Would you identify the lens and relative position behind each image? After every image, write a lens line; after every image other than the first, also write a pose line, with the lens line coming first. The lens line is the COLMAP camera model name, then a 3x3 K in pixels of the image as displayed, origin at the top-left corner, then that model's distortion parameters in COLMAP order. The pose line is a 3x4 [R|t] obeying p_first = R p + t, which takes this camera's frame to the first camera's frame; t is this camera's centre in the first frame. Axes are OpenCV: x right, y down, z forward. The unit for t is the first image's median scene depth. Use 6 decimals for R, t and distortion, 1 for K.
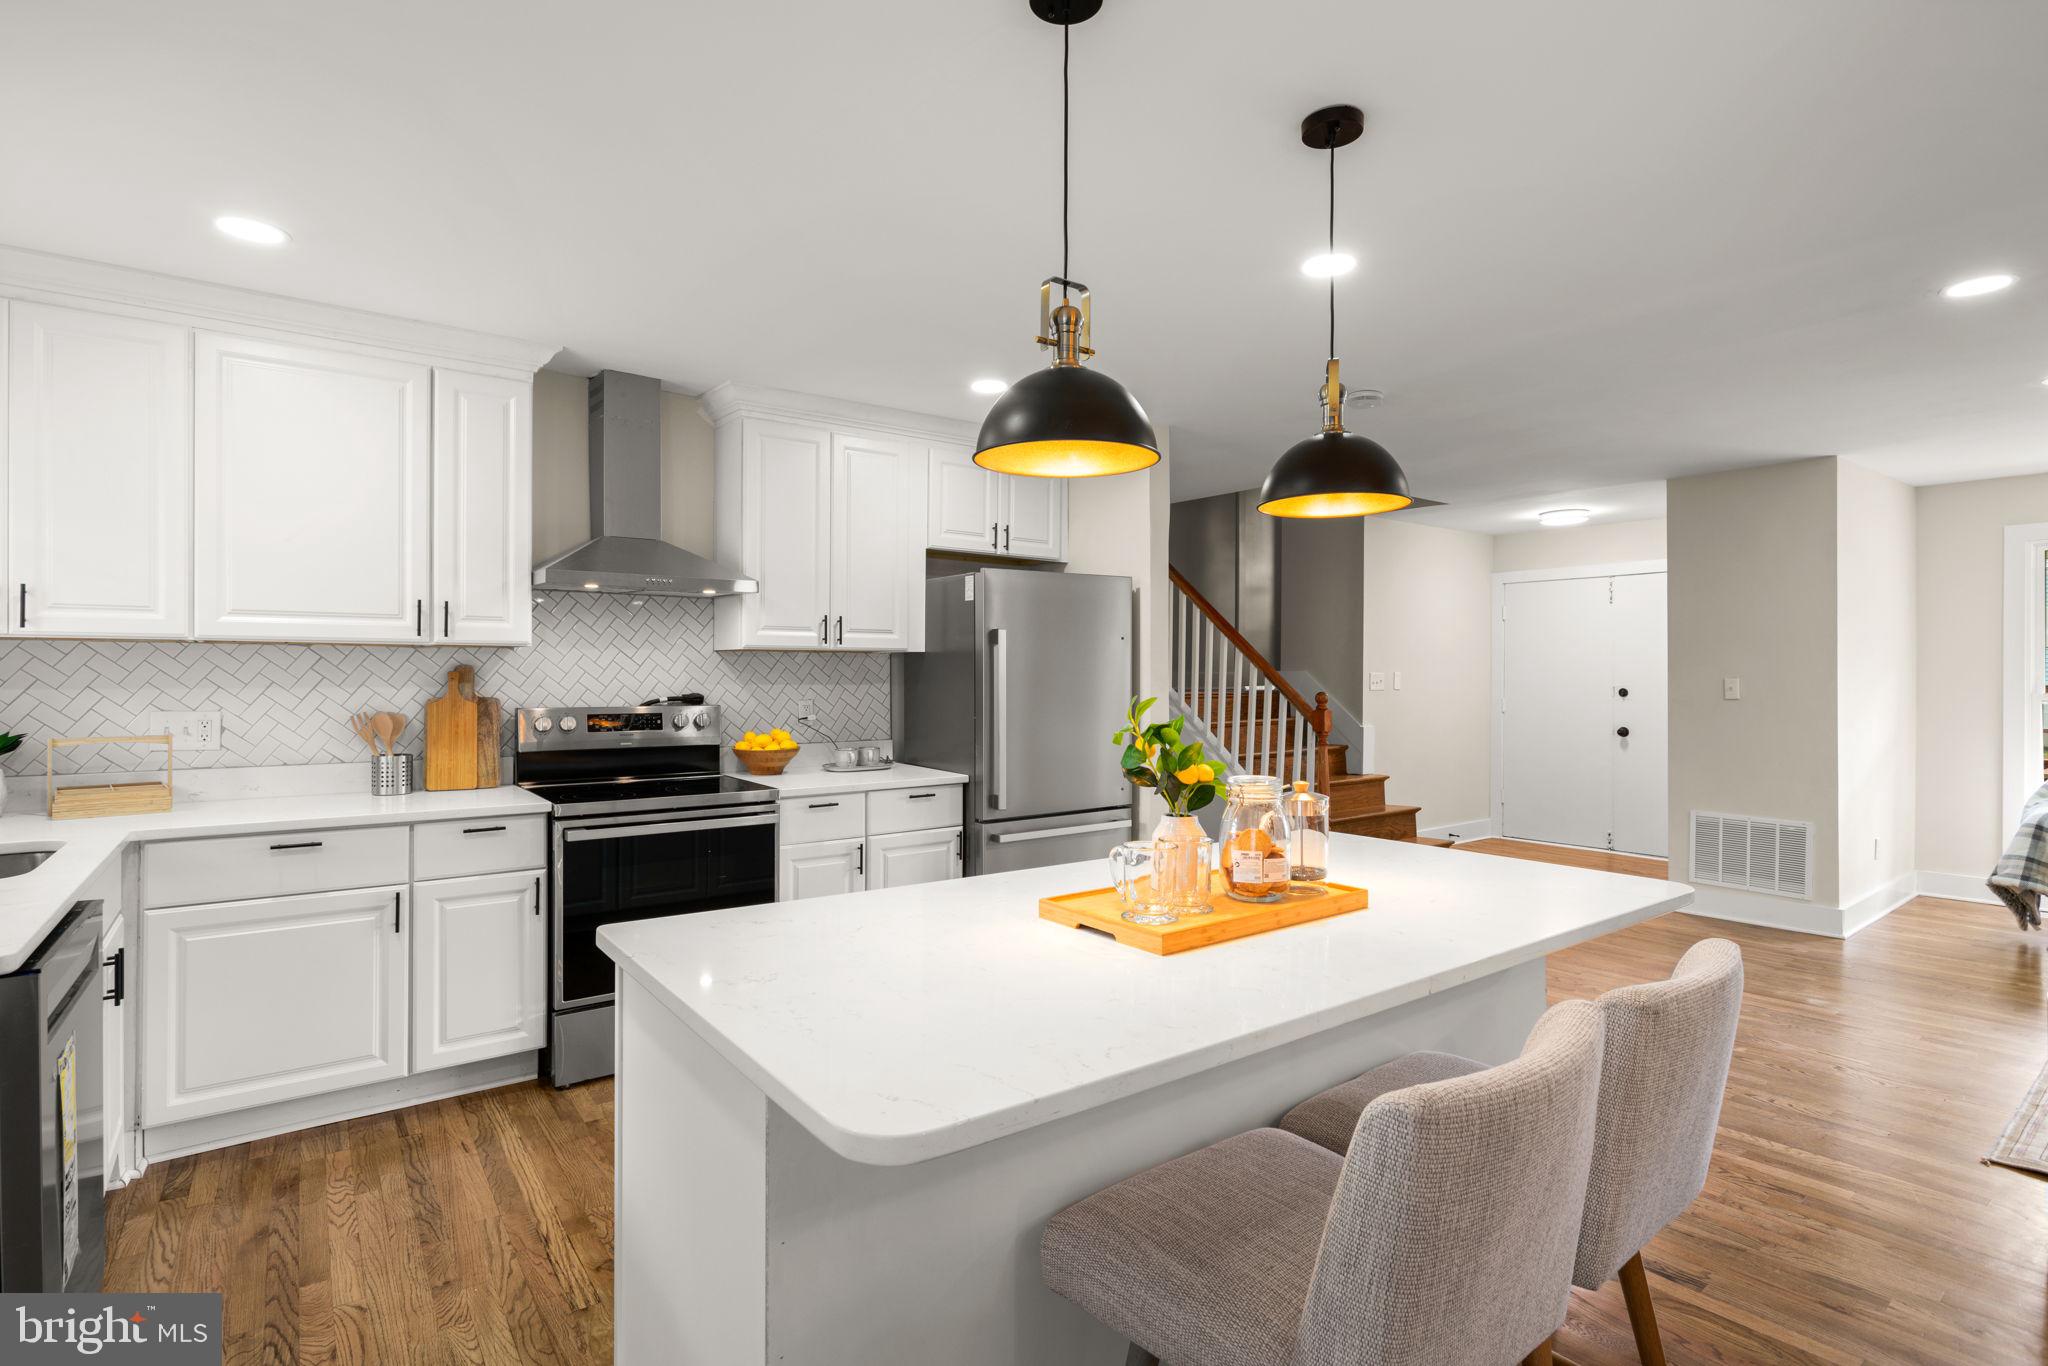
lens RADIAL K [[998.5, 0, 1014.8], [0, 998.5, 681.4], [0, 0, 1]] dist [-0.002556, 0.000902]
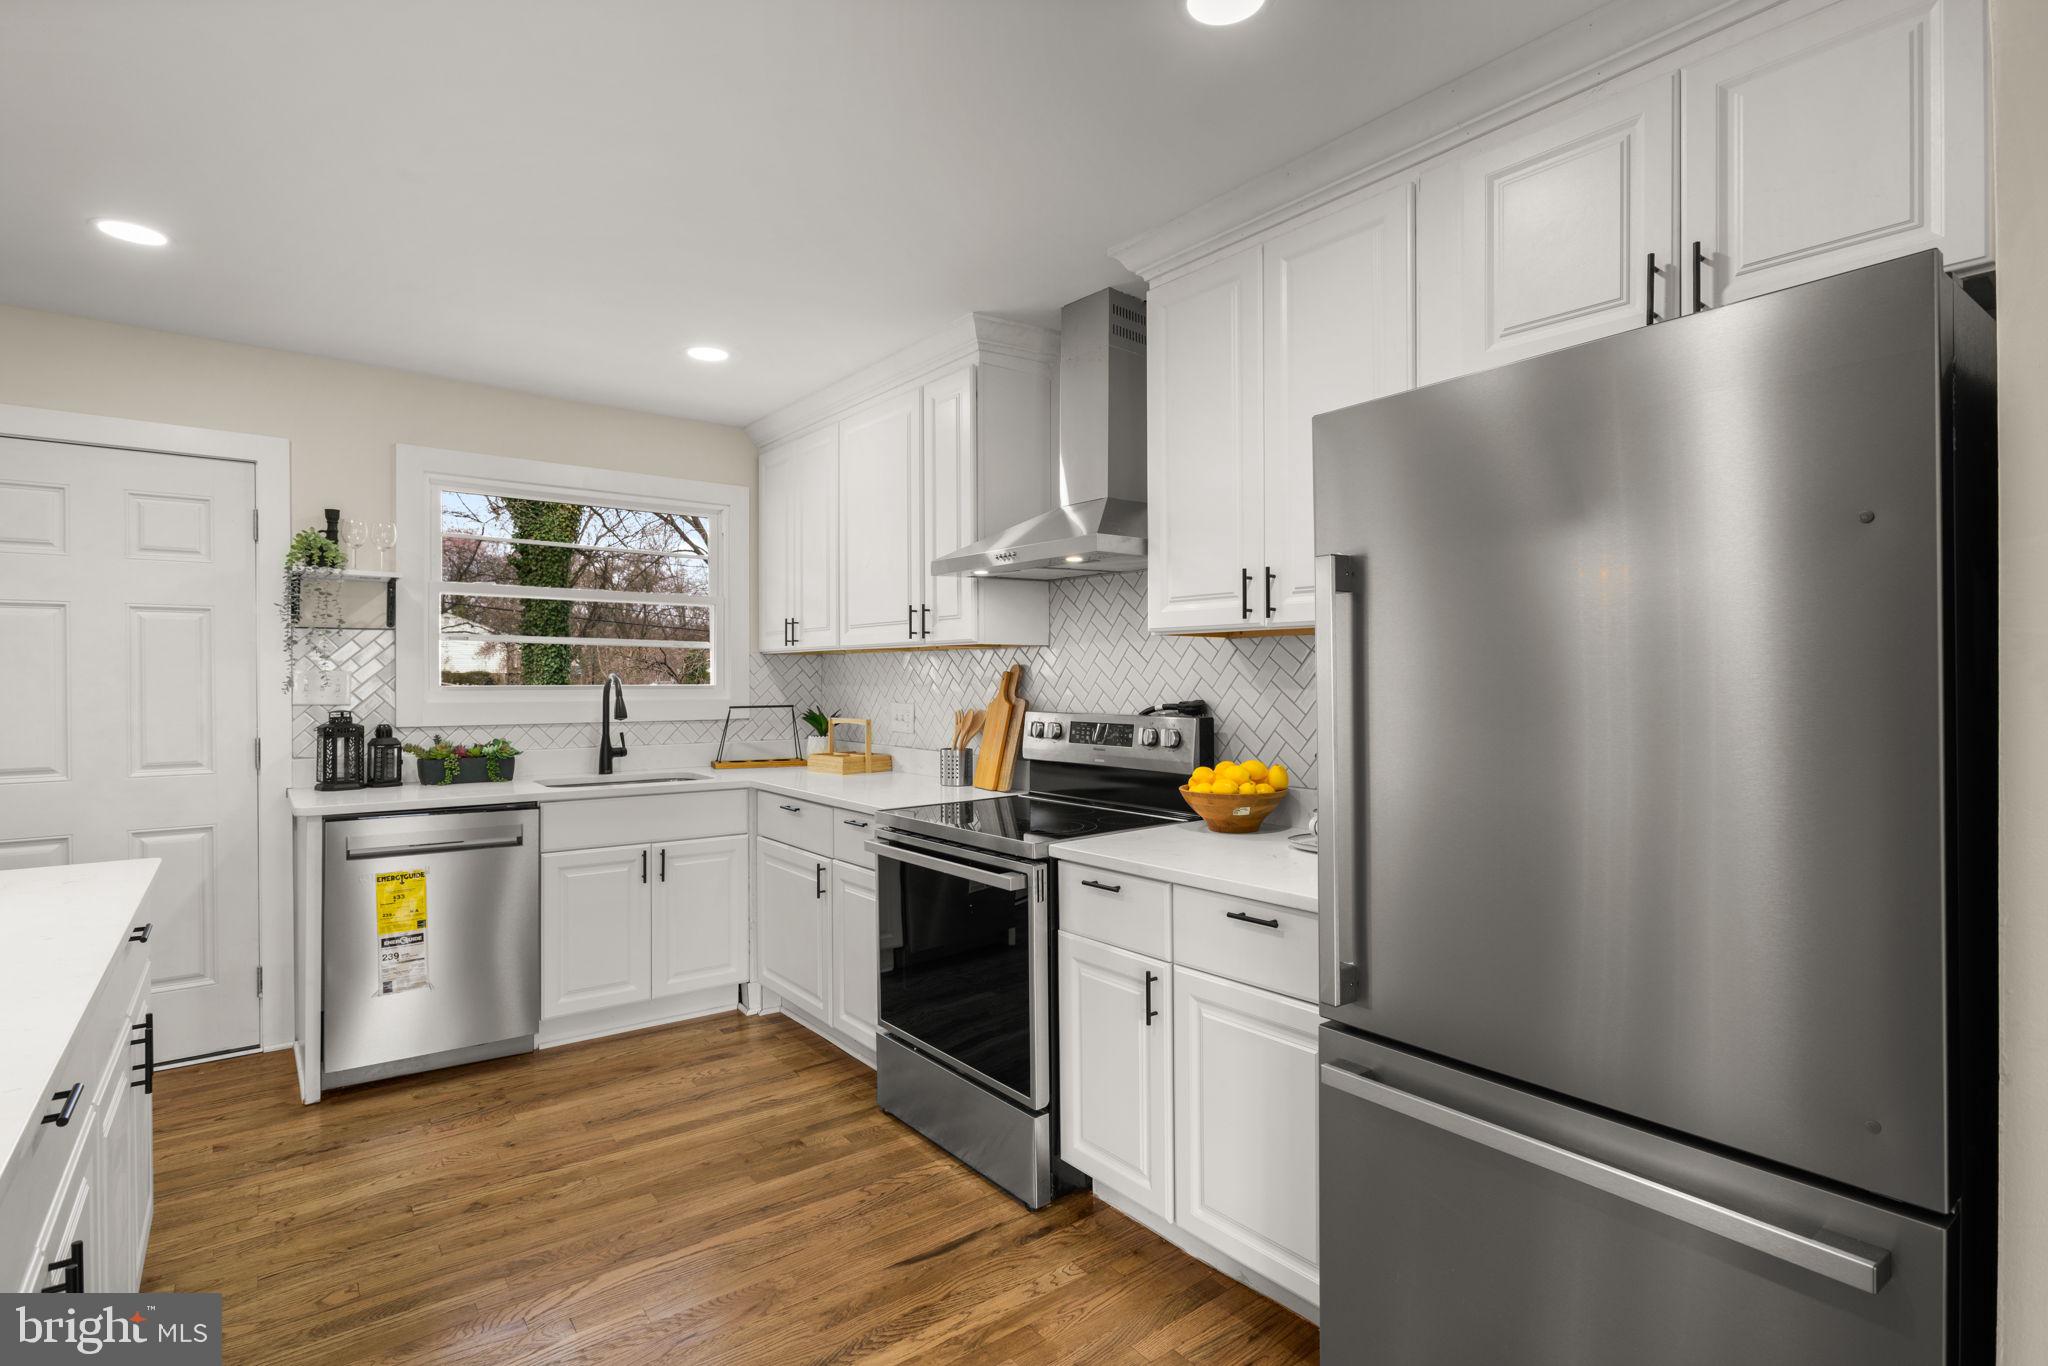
lens RADIAL K [[998.5, 0, 1013.0], [0, 998.5, 685.0], [0, 0, 1]] dist [-0.002556, 0.000902]
pose [[0.002484, 0.009120, -0.999955, 0.406296], [0.001163, 0.999958, 0.009122, -0.005550], [0.999996, -0.001185, 0.002473, 0.919516]]
